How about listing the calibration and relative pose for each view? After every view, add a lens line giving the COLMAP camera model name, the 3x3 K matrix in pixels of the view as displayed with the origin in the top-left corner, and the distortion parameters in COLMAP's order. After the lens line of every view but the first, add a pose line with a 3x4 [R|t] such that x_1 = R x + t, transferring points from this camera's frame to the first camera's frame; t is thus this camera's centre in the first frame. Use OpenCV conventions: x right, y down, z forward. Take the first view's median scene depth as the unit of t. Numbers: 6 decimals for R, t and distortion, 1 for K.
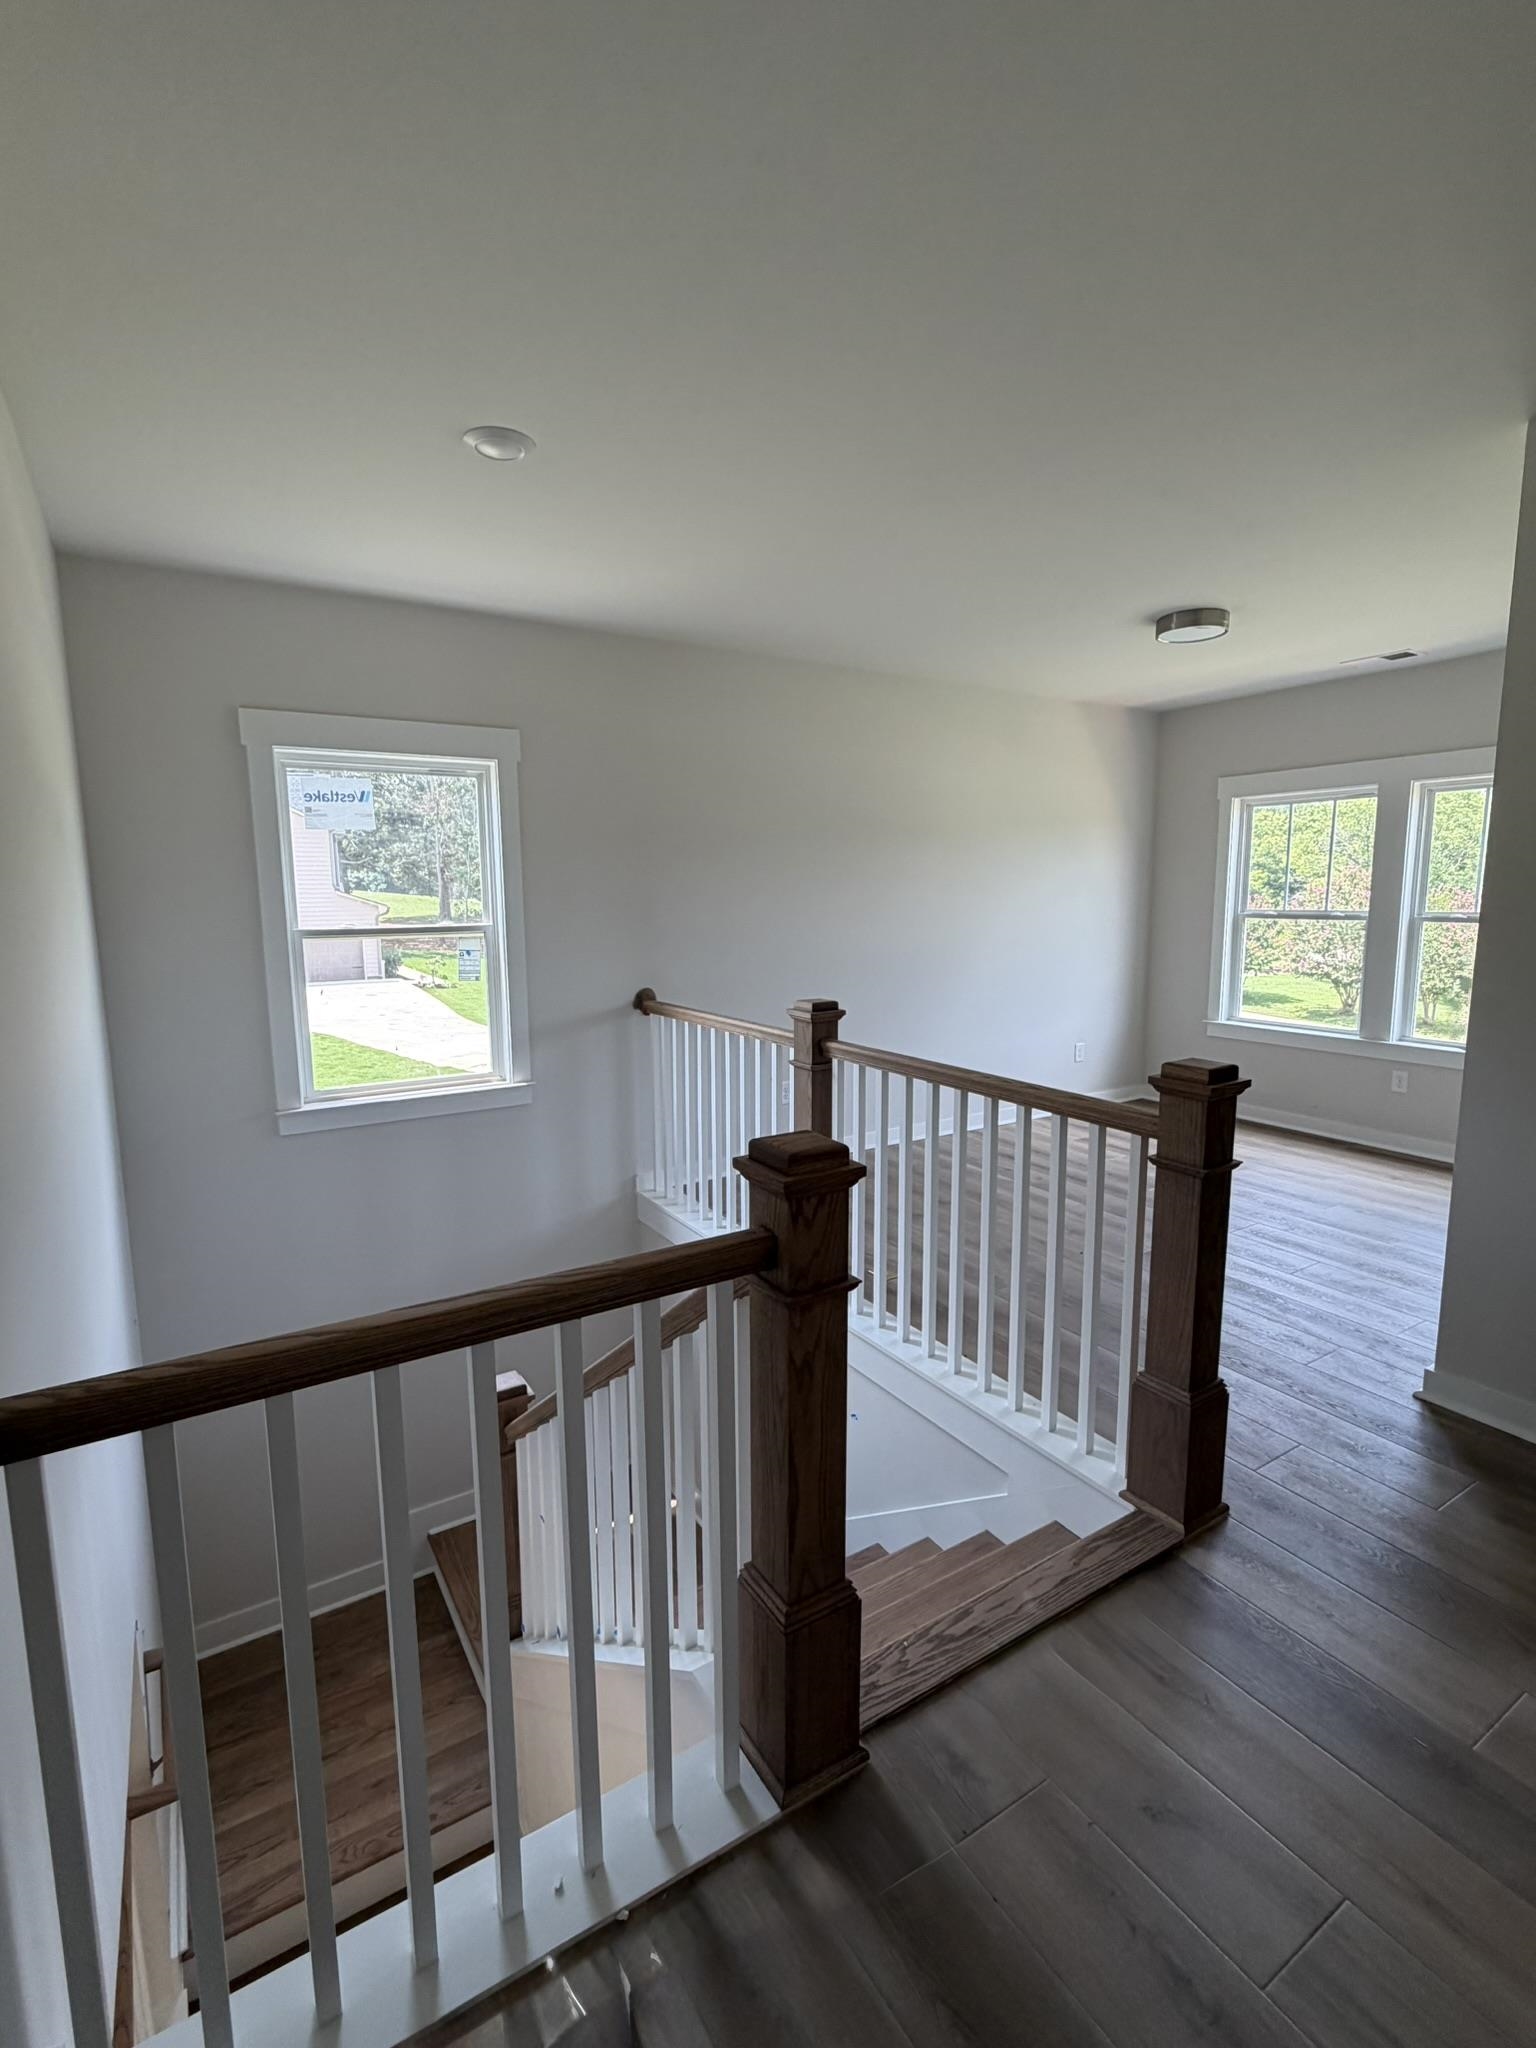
lens RADIAL K [[940.8, 0, 765.3], [0, 940.8, 1029.0], [0, 0, 1]] dist [-0.001219, -0.000634]
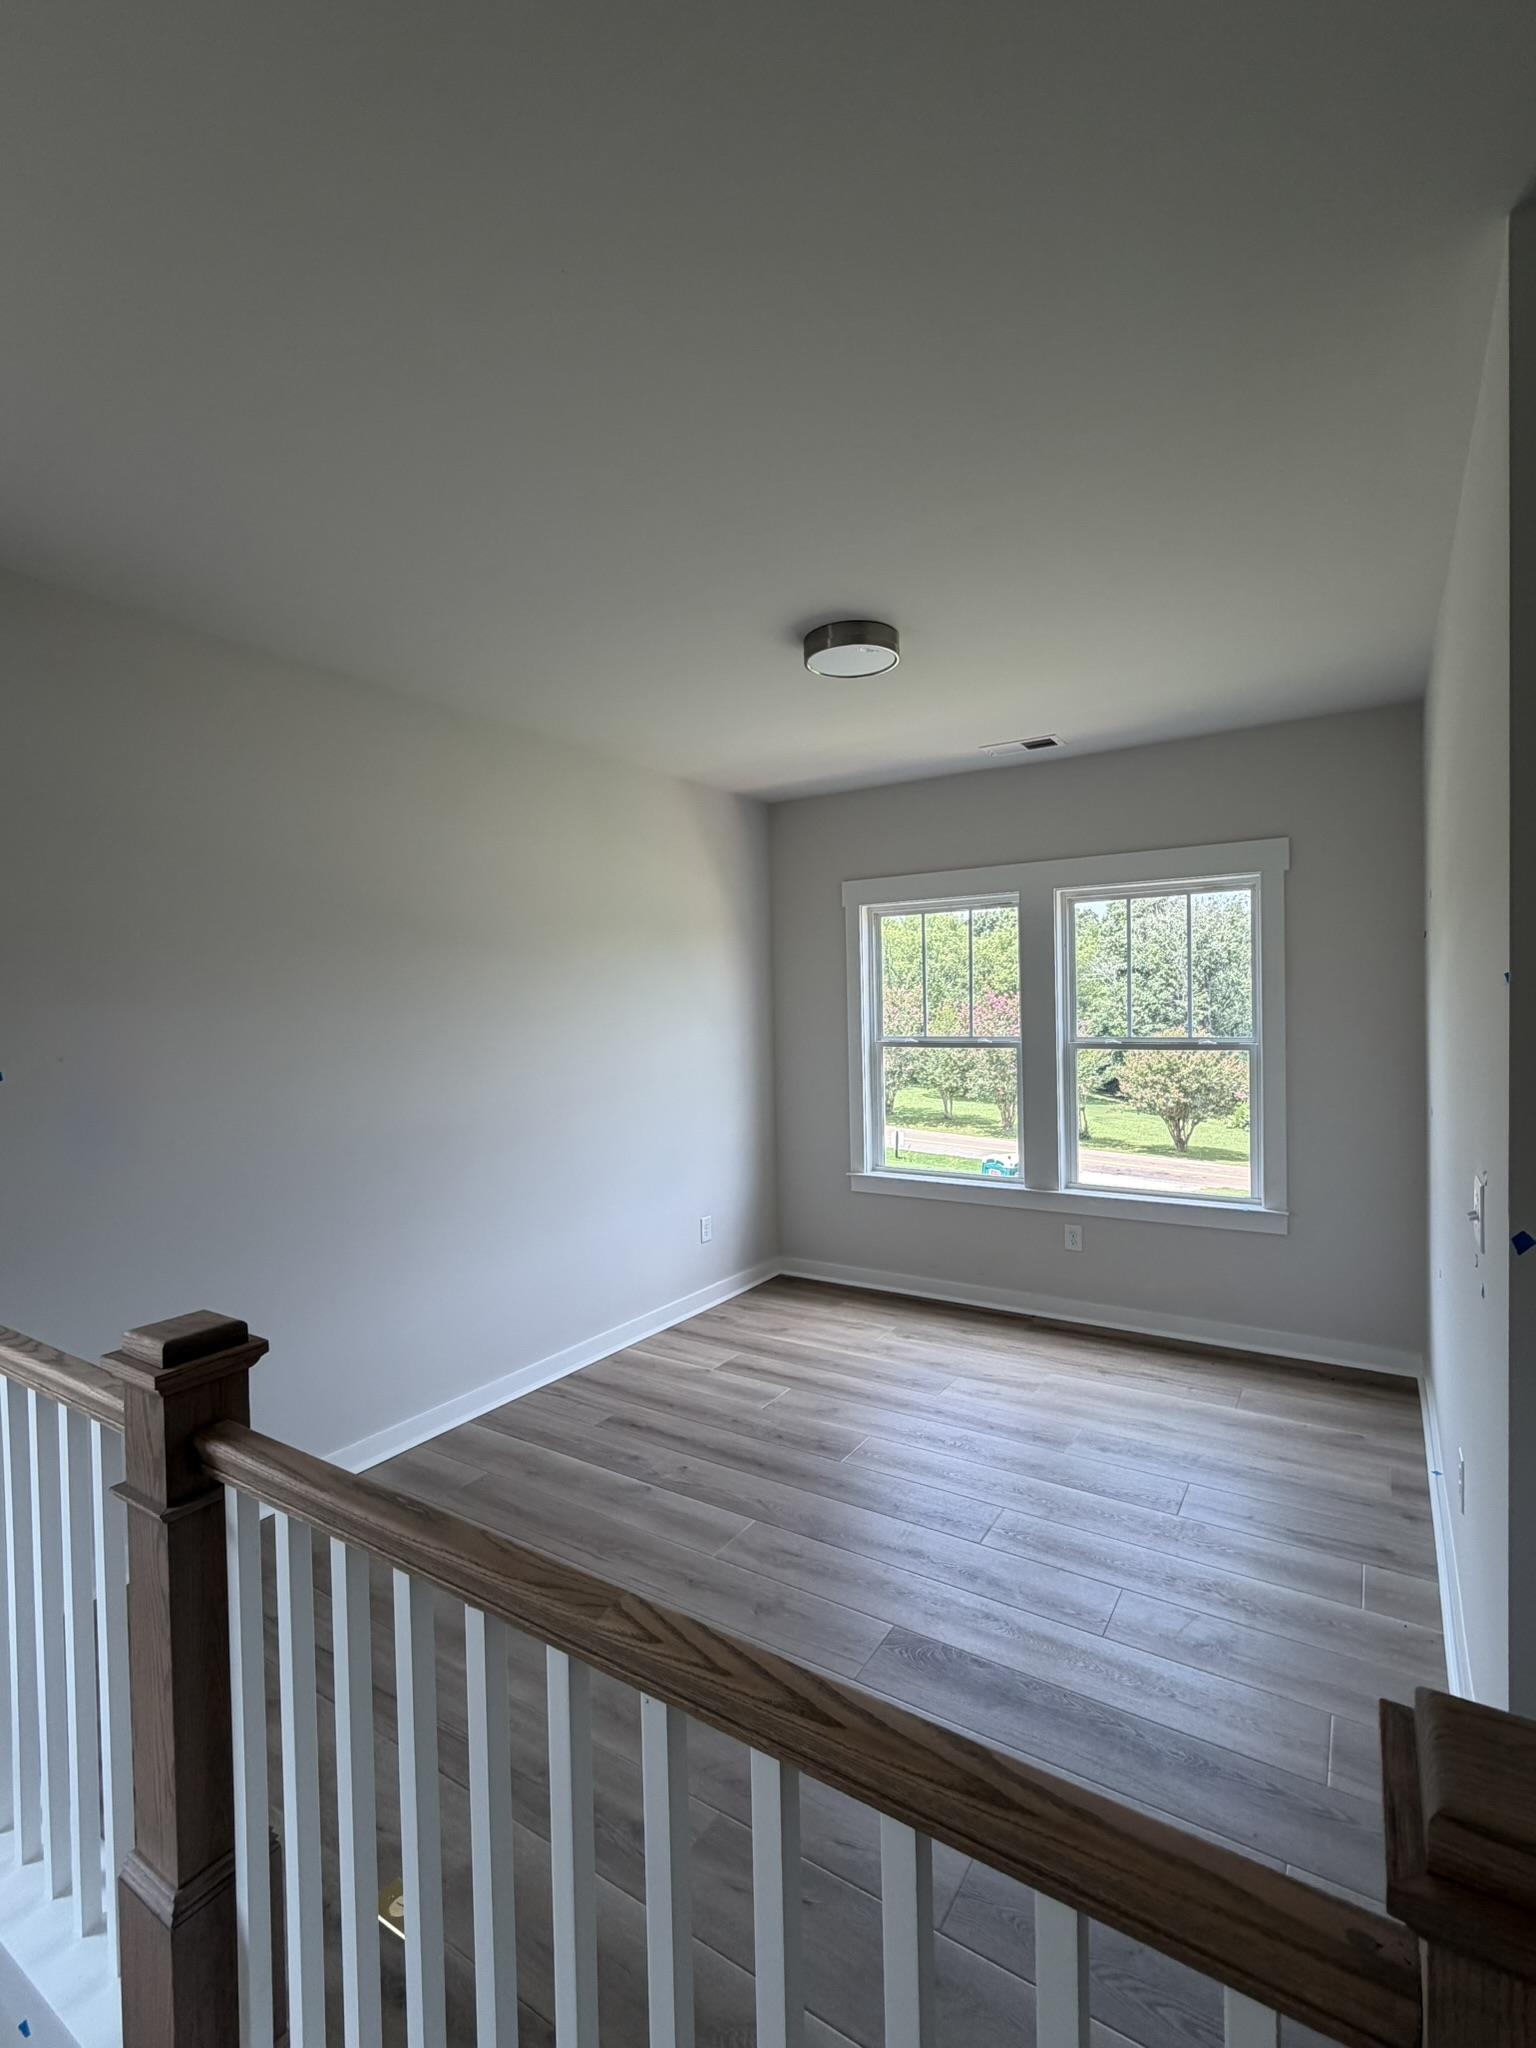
lens RADIAL K [[940.8, 0, 766.5], [0, 940.8, 1030.8], [0, 0, 1]] dist [-0.001219, -0.000634]
pose [[0.903794, -0.021971, 0.427403, 0.075140], [0.074047, 0.991647, -0.105605, -0.064175], [-0.421513, 0.127094, 0.897872, 0.361295]]
